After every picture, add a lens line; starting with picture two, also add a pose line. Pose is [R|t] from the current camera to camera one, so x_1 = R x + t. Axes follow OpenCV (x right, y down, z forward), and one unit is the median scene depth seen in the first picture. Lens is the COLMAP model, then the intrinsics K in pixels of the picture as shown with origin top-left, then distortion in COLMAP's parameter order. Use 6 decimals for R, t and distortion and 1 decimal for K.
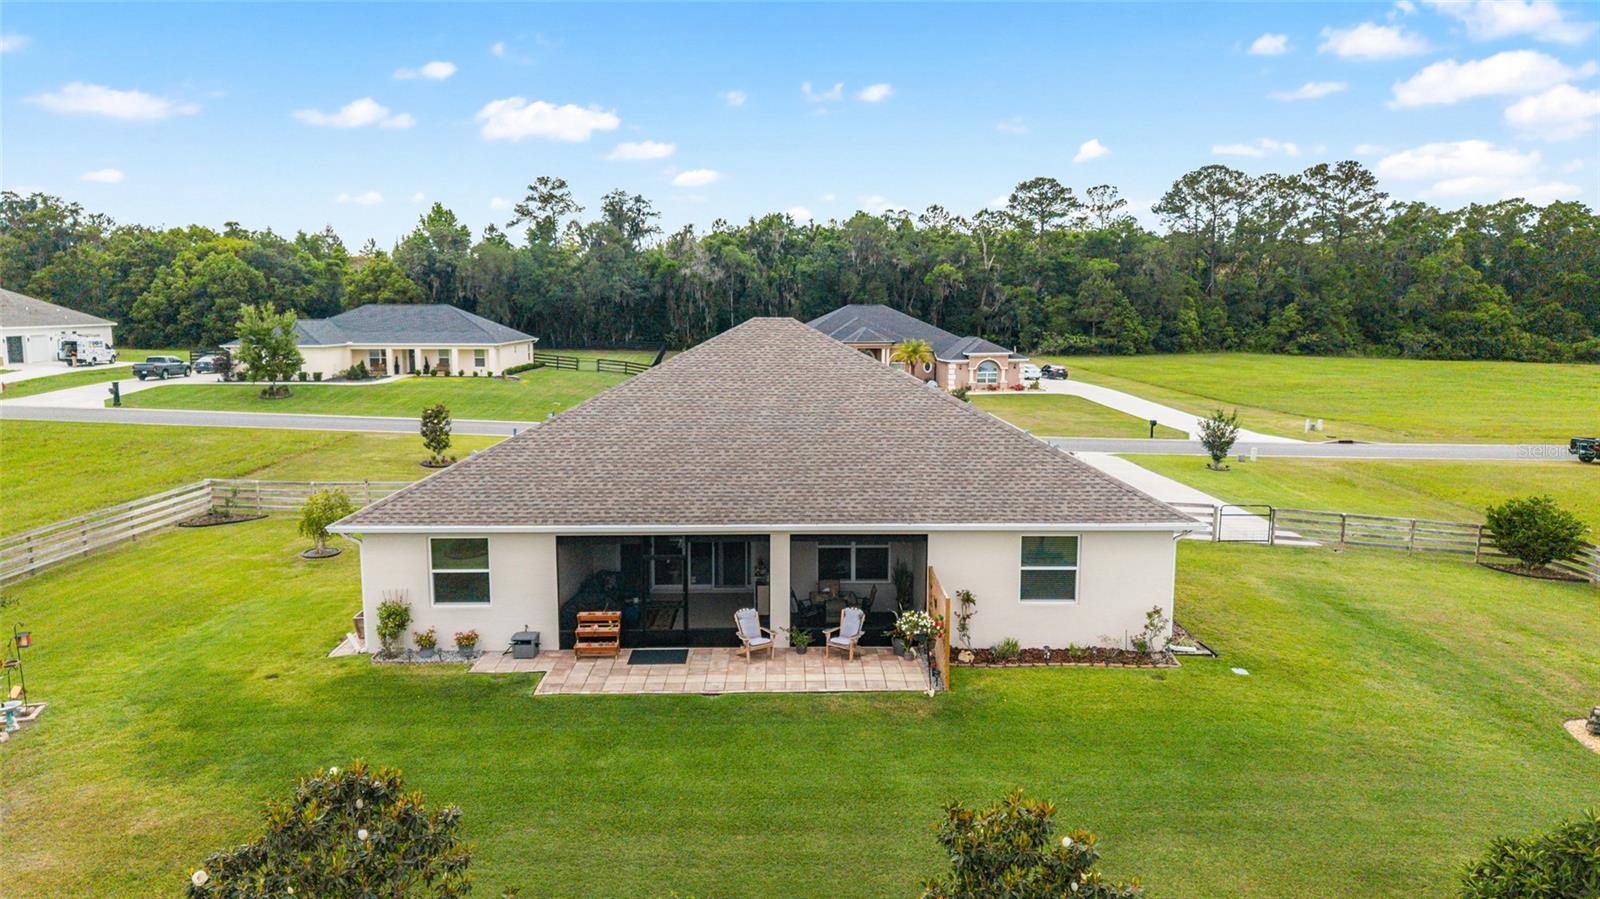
lens RADIAL K [[1068.6, 0, 795.7], [0, 1068.6, 460.1], [0, 0, 1]] dist [0.047588, -0.061278]
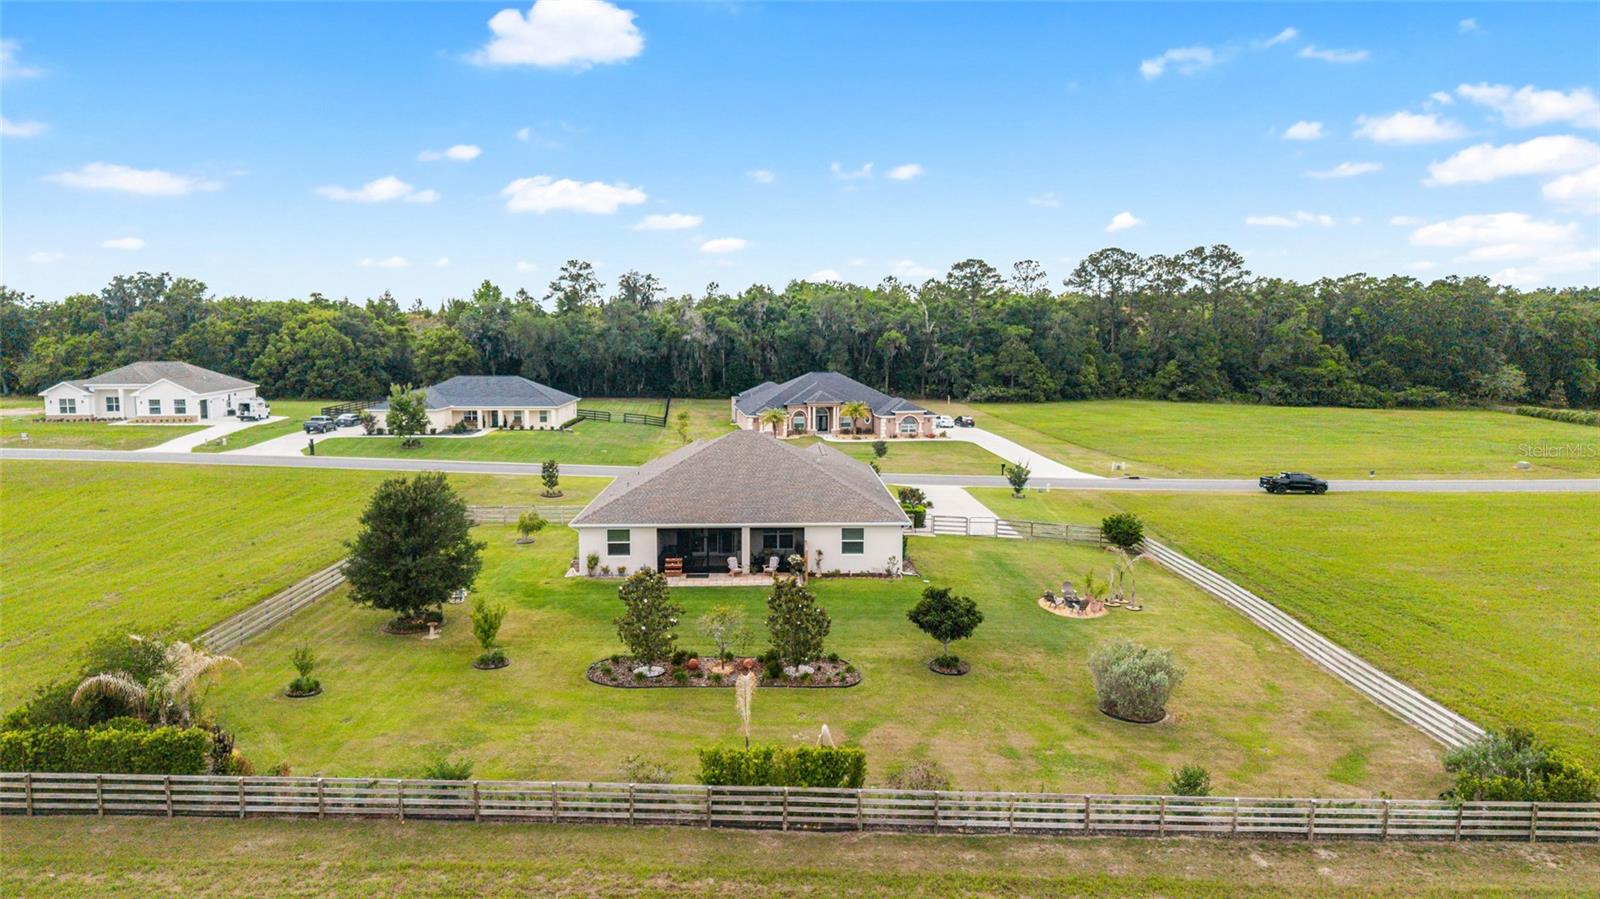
lens RADIAL K [[1068.6, 0, 794.4], [0, 1068.6, 457.0], [0, 0, 1]] dist [0.047588, -0.061278]
pose [[0.999966, -0.000934, 0.008205, 0.020399], [0.001116, 0.999753, -0.022207, -0.010389], [-0.008182, 0.022215, 0.999720, -0.387463]]
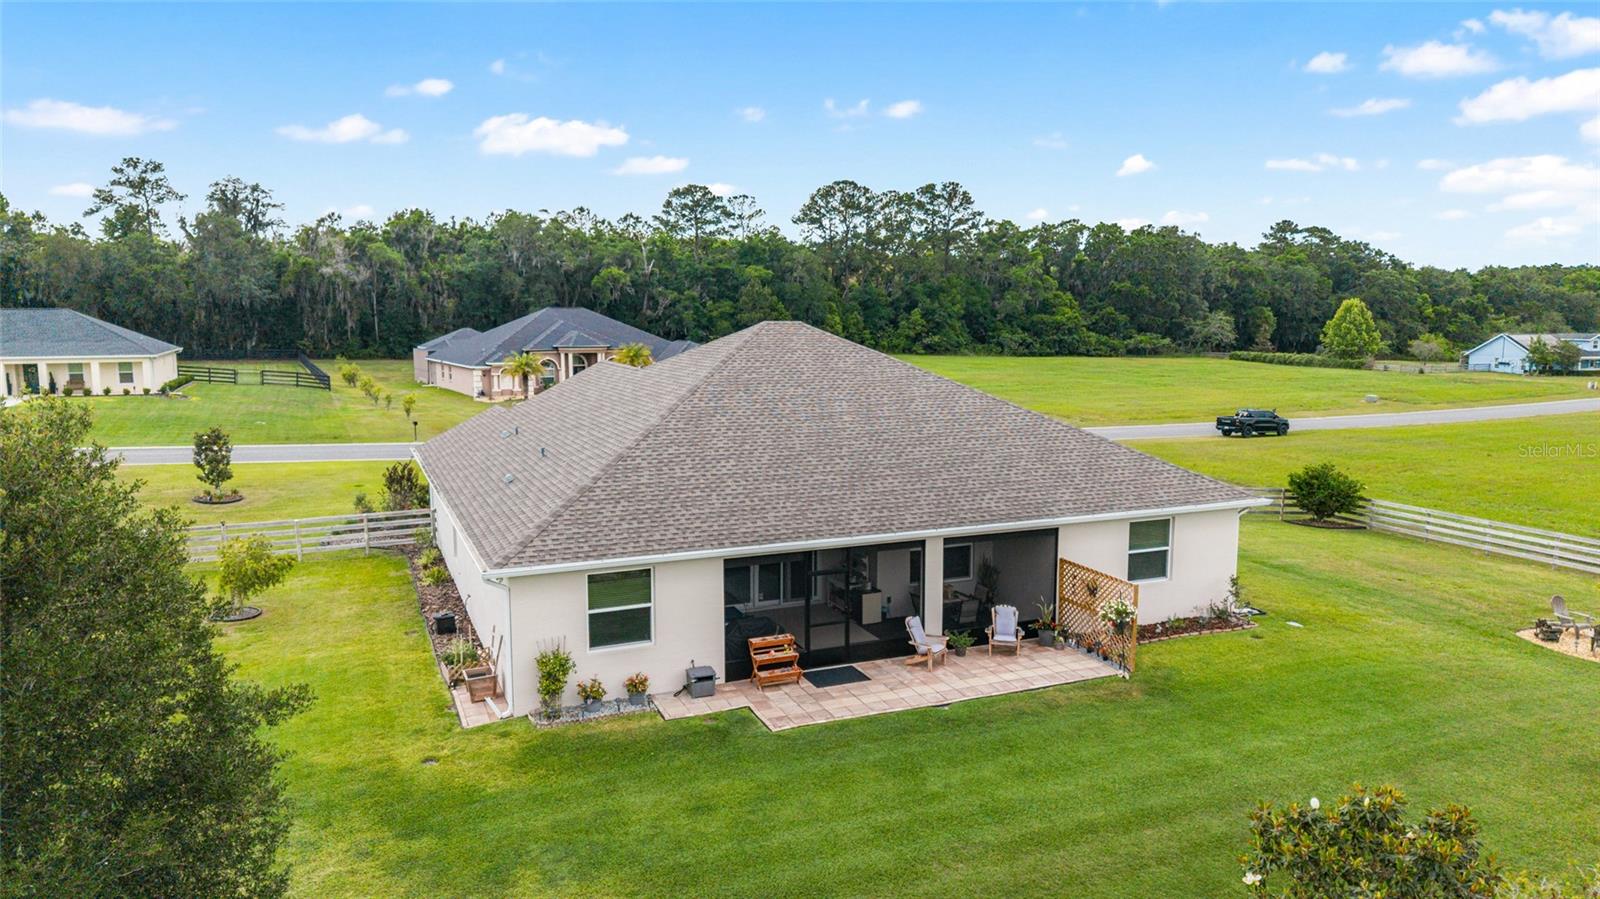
lens RADIAL K [[1068.6, 0, 796.9], [0, 1068.6, 461.9], [0, 0, 1]] dist [0.047588, -0.061278]
pose [[0.925431, -0.054482, 0.374980, -0.127982], [0.055266, 0.998434, 0.008672, -0.004440], [-0.374865, 0.012698, 0.926992, 0.031700]]
